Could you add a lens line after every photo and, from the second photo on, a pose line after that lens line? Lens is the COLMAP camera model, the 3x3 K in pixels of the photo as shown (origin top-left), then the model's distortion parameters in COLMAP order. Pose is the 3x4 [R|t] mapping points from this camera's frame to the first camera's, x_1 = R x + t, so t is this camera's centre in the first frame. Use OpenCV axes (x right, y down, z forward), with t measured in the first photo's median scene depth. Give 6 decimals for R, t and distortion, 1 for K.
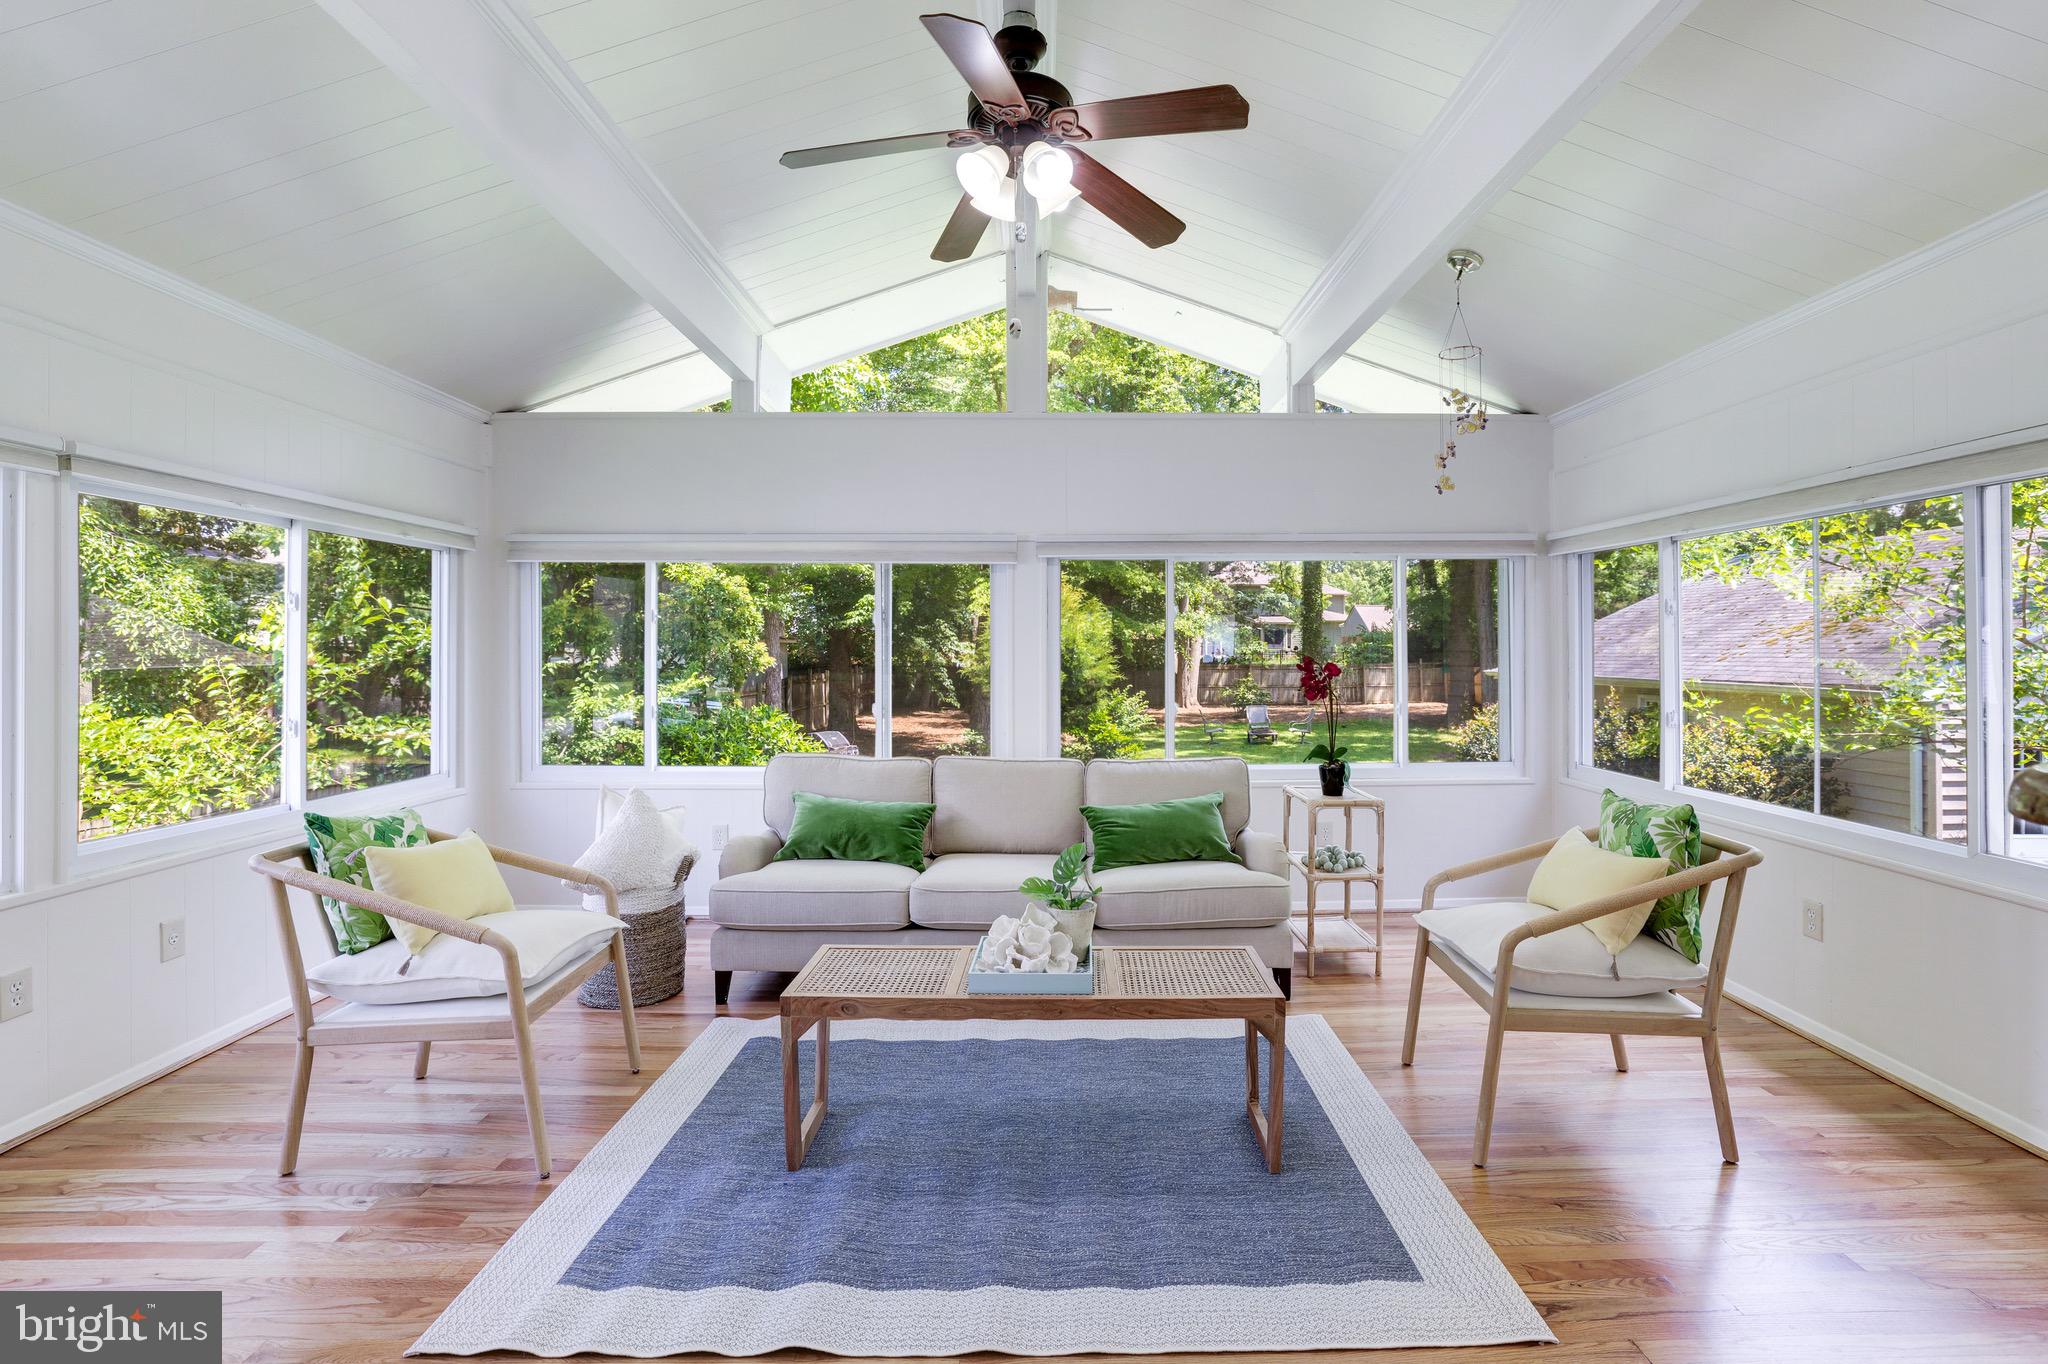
lens RADIAL K [[936.3, 0, 1049.4], [0, 936.3, 646.0], [0, 0, 1]] dist [-0.004951, -0.000118]
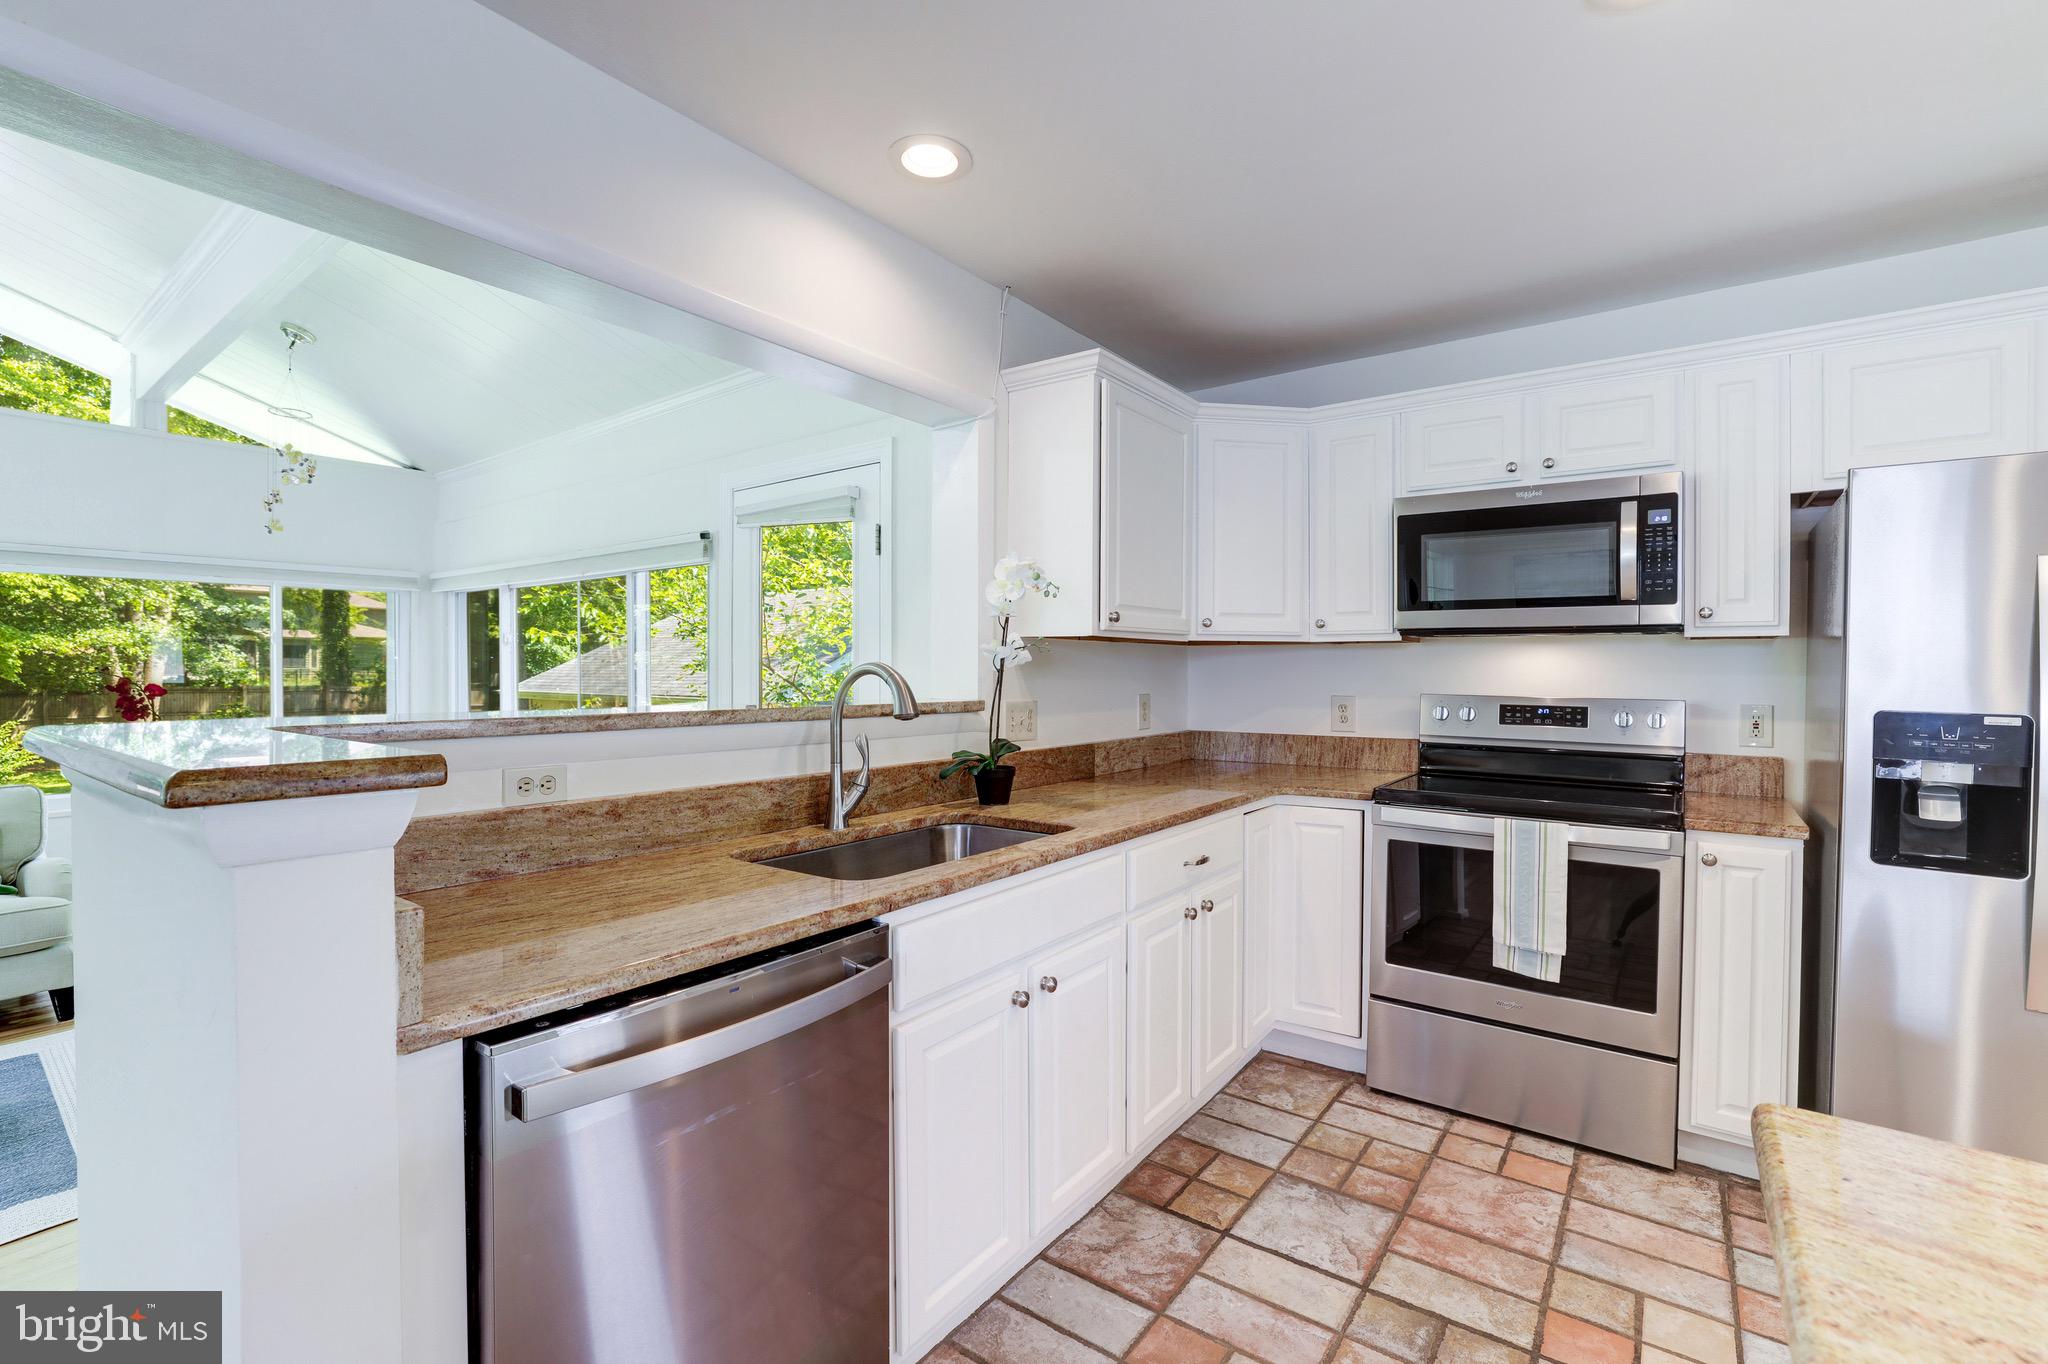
lens RADIAL K [[894.6, 0, 1027.2], [0, 894.6, 674.5], [0, 0, 1]] dist [-0.045105, 0.016171]
pose [[0.602722, -0.002178, 0.797948, 0.098427], [-0.006052, 0.999955, 0.007300, -0.003818], [-0.797928, -0.009229, 0.602682, -0.288827]]
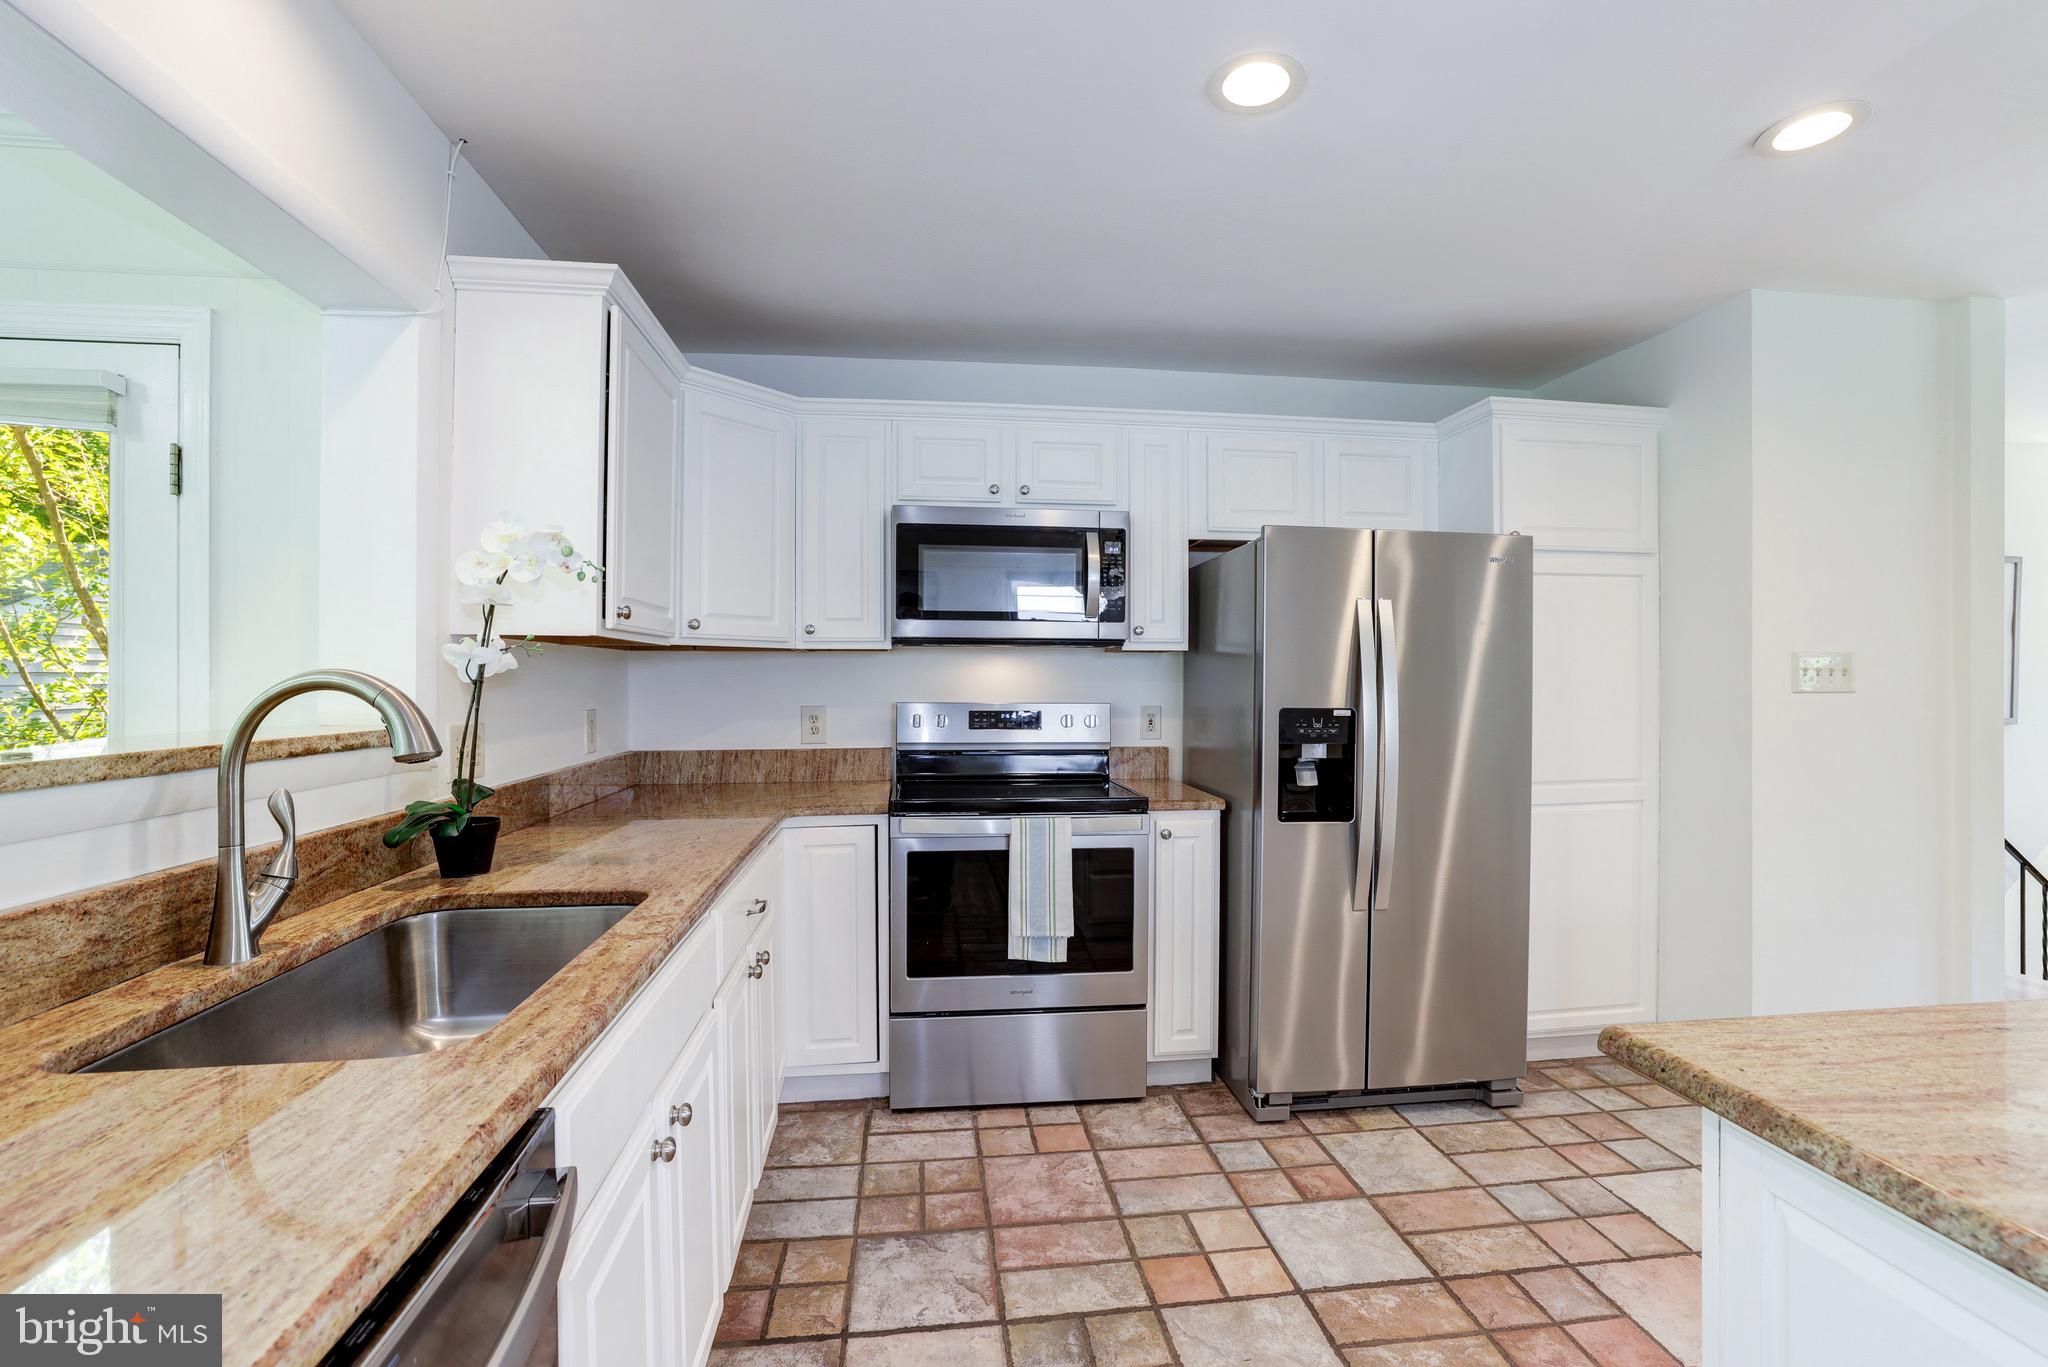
lens RADIAL K [[894.6, 0, 1023.3], [0, 894.6, 675.6], [0, 0, 1]] dist [-0.045105, 0.016171]
pose [[-0.112290, 0.004326, 0.993666, 0.124396], [-0.002572, 0.999986, -0.004644, -0.003684], [-0.993672, -0.003077, -0.112277, -0.140098]]
